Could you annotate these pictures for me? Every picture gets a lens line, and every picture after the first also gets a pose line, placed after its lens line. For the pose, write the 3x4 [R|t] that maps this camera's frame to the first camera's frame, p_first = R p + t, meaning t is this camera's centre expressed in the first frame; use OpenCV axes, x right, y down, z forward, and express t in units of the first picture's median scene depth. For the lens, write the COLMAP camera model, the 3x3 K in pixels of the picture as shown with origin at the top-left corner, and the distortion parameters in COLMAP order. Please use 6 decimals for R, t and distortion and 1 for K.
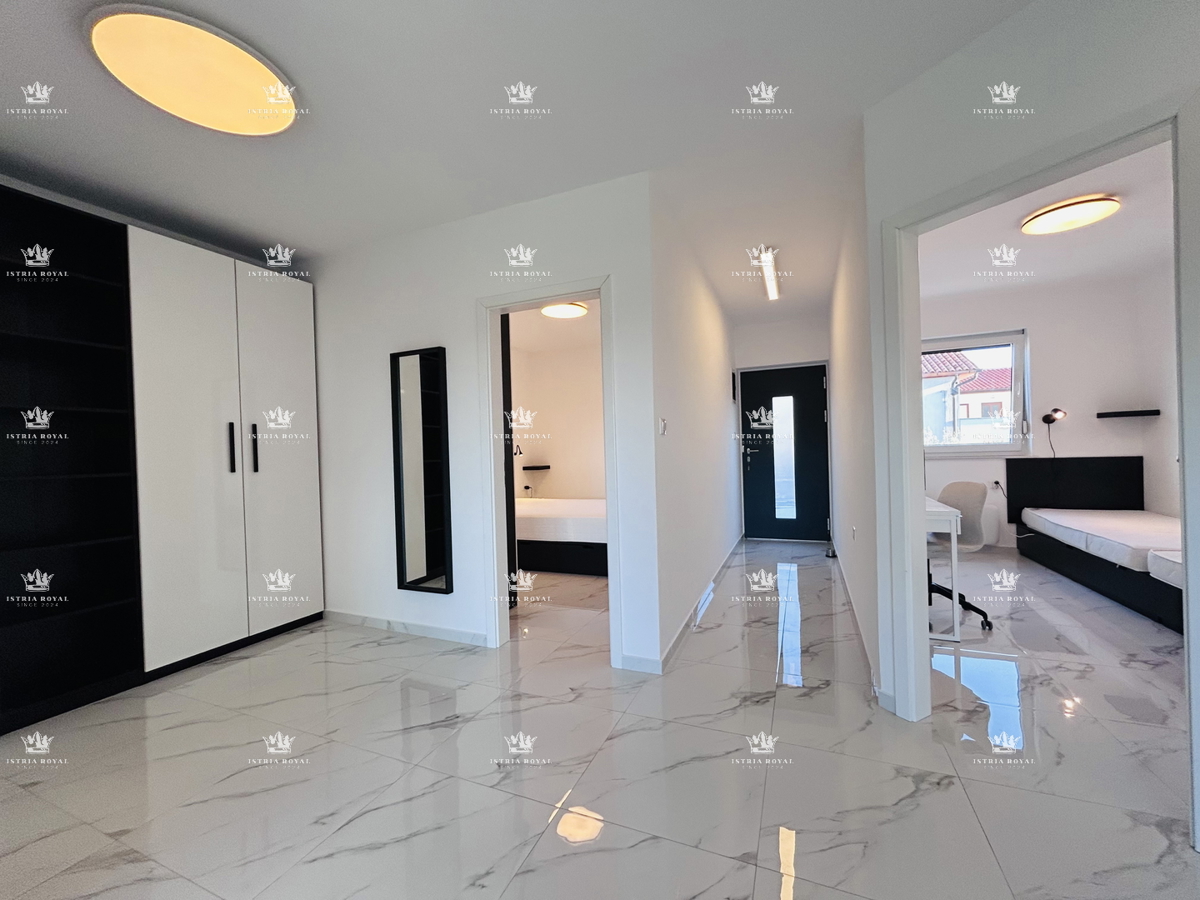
lens RADIAL K [[483.8, 0, 599.1], [0, 483.8, 452.5], [0, 0, 1]] dist [-0.001620, 0.000859]
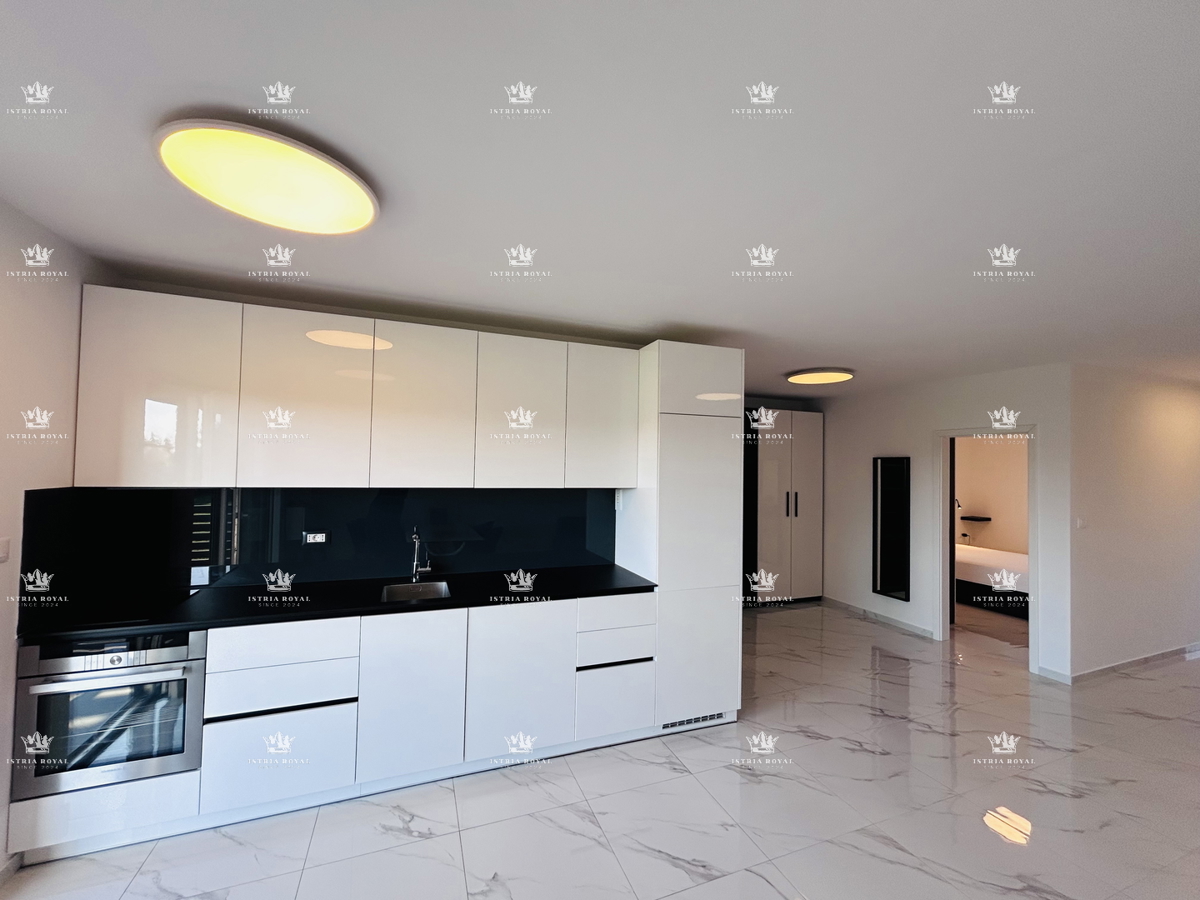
lens RADIAL K [[483.8, 0, 599.1], [0, 483.8, 452.5], [0, 0, 1]] dist [-0.001620, 0.000859]
pose [[0.699946, 0.023891, -0.713796, 0.115640], [-0.044515, 0.998956, -0.010216, -0.145396], [0.712807, 0.038925, 0.700279, -0.857822]]
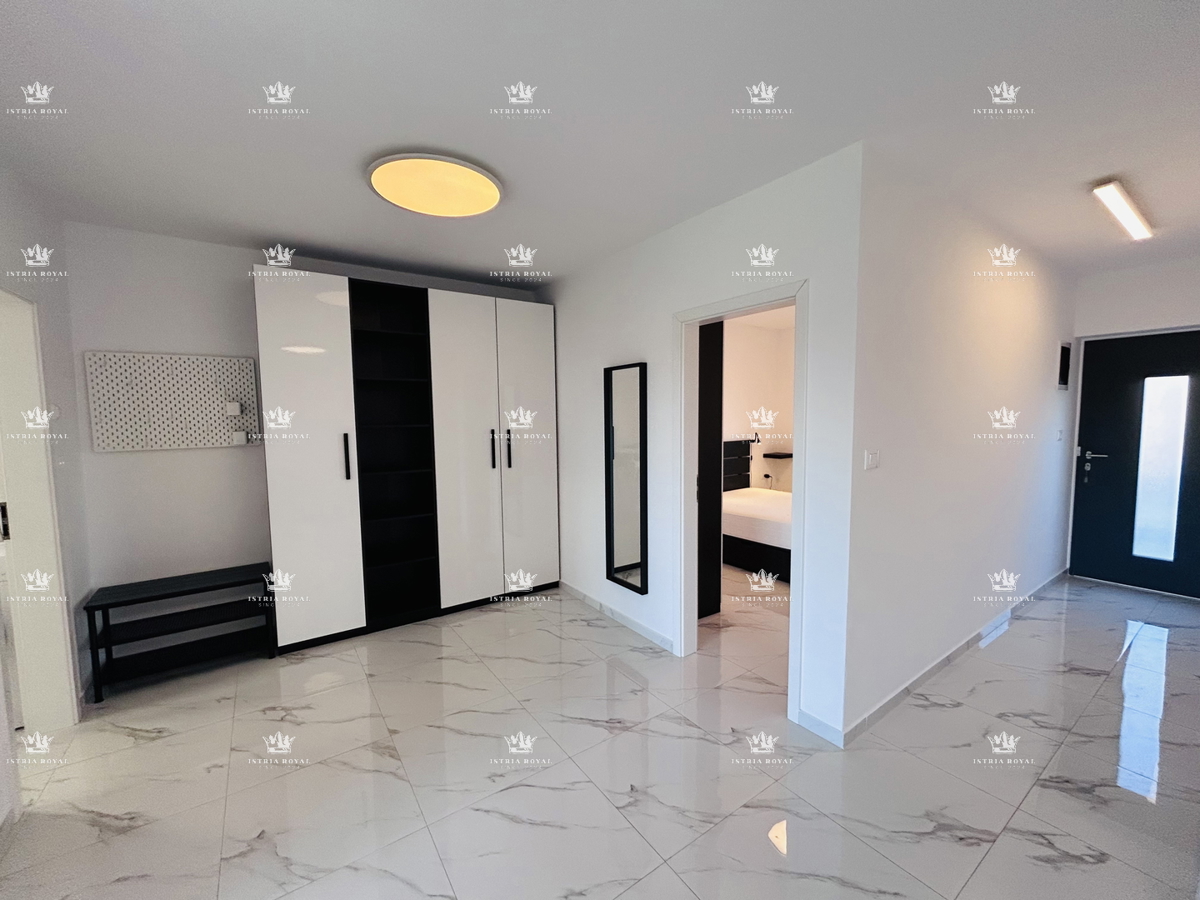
lens RADIAL K [[482.8, 0, 599.4], [0, 482.8, 452.7], [0, 0, 1]] dist [-0.001068, 0.001057]
pose [[0.848660, 0.060936, -0.525417, 0.131358], [-0.017420, 0.996023, 0.087377, -0.099830], [0.528652, -0.065001, 0.846346, 0.052415]]
